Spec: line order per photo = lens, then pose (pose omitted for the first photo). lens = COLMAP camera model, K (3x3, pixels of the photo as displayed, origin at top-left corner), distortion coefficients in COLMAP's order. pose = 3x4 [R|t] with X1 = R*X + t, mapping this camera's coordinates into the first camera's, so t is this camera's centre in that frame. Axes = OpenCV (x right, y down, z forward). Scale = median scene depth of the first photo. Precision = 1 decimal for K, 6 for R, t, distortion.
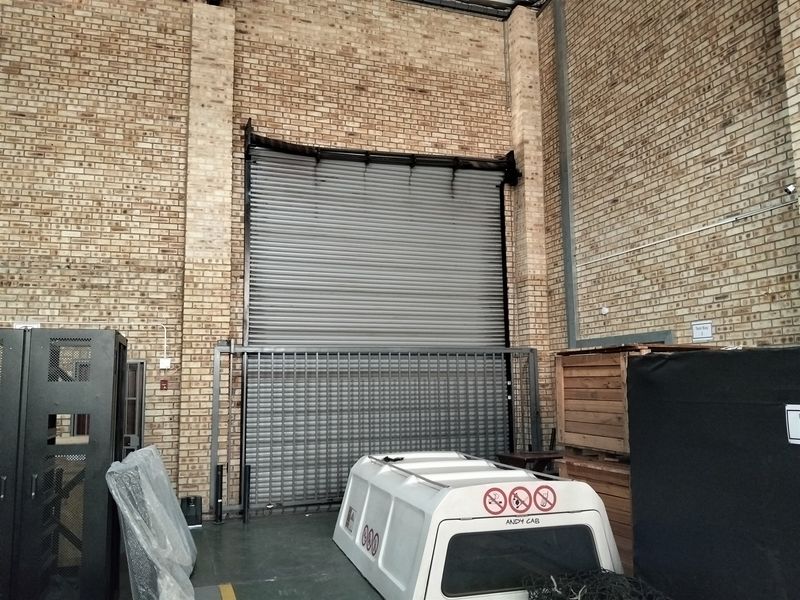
lens RADIAL K [[650.6, 0, 399.7], [0, 650.6, 303.3], [0, 0, 1]] dist [0.048166, -0.114826]
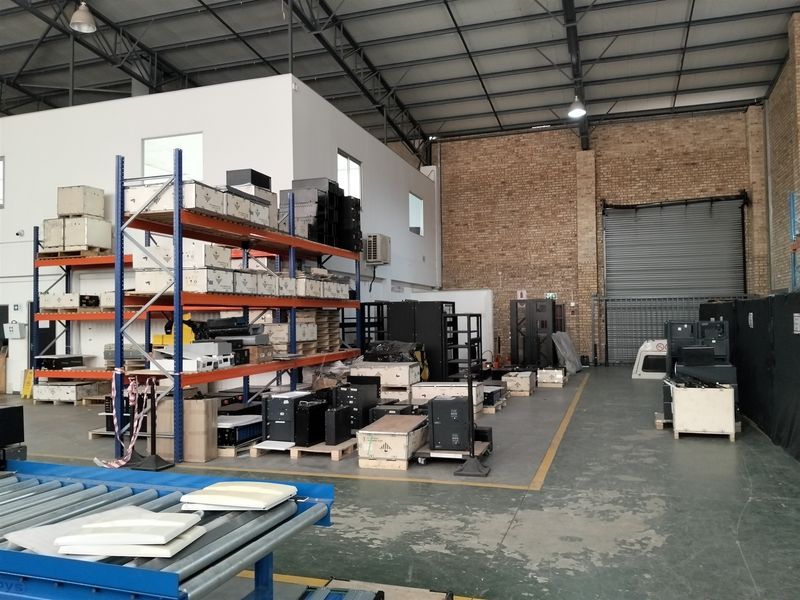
lens RADIAL K [[650.6, 0, 400.3], [0, 650.6, 300.7], [0, 0, 1]] dist [0.048166, -0.114826]
pose [[0.798922, -0.025706, -0.600885, 0.548889], [0.071739, 0.996026, 0.052772, -0.090350], [0.597140, -0.085268, 0.797592, -1.235695]]
